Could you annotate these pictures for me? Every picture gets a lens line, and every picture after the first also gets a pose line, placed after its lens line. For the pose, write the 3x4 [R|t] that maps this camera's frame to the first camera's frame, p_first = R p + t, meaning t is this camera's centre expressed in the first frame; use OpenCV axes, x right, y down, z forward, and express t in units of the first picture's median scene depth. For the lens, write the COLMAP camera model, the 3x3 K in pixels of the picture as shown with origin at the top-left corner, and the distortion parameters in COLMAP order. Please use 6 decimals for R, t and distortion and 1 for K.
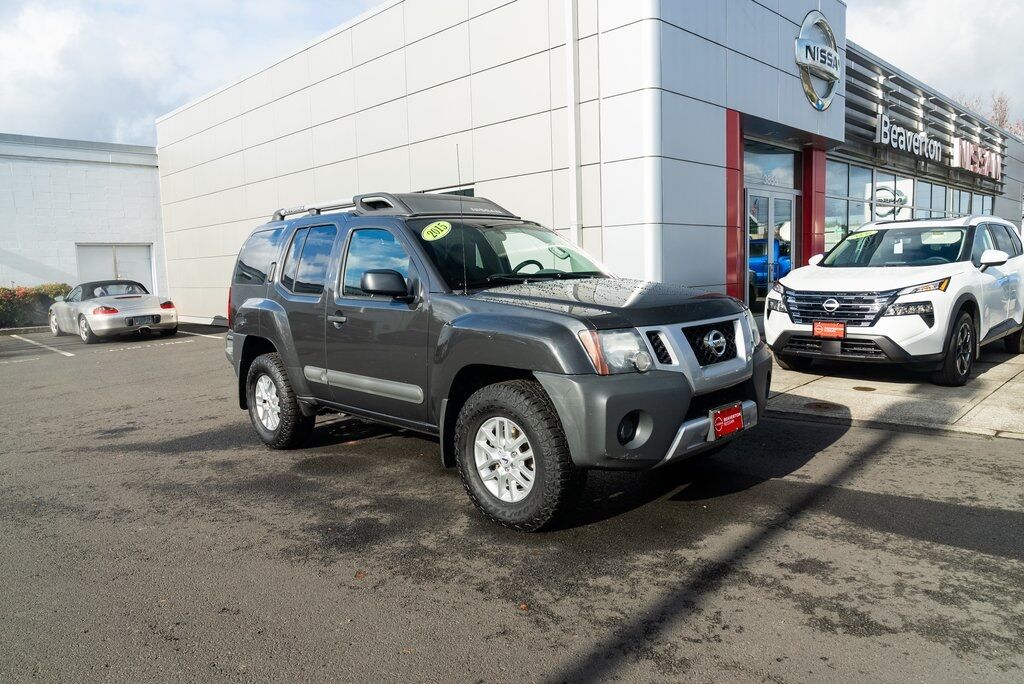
lens RADIAL K [[667.2, 0, 513.6], [0, 667.2, 326.7], [0, 0, 1]] dist [-0.044918, -0.000049]
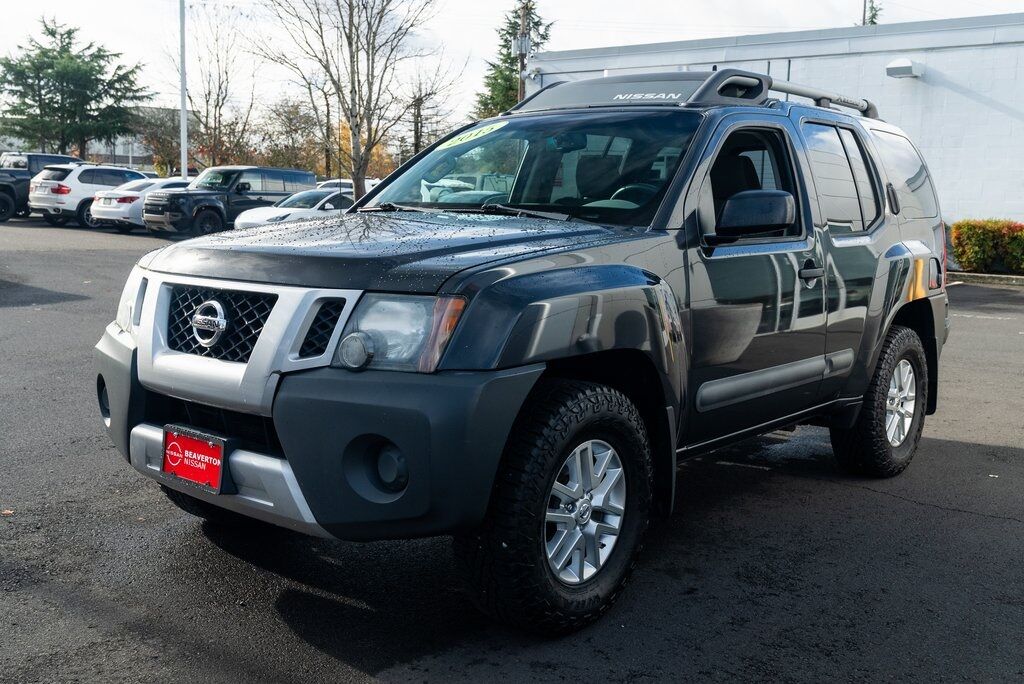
lens RADIAL K [[1060.8, 0, 512.6], [0, 1060.8, 330.8], [0, 0, 1]] dist [0.004812, -0.025337]
pose [[0.078911, 0.152742, -0.985111, 1.279239], [-0.102176, 0.984227, 0.144421, -0.133128], [0.991631, 0.089259, 0.093273, 1.224913]]
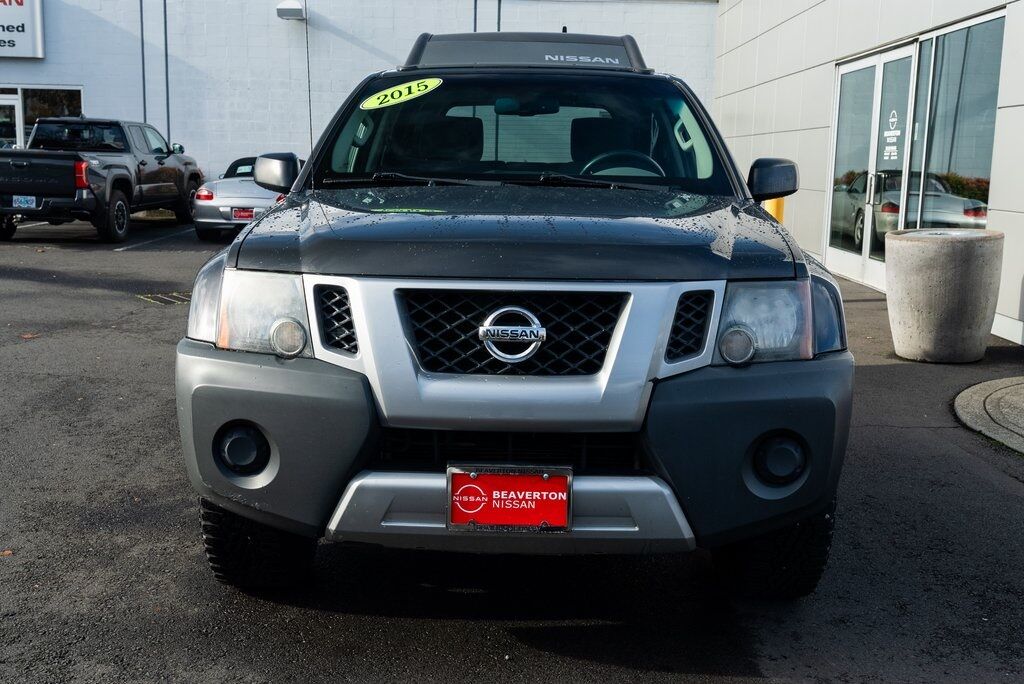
lens RADIAL K [[1100.4, 0, 512.0], [0, 1100.4, 342.0], [0, 0, 1]] dist [-0.000828, 0.012685]
pose [[0.687161, 0.164890, -0.707546, 0.895428], [-0.097216, 0.986014, 0.135371, -0.078736], [0.719972, -0.024236, 0.693580, 0.477505]]
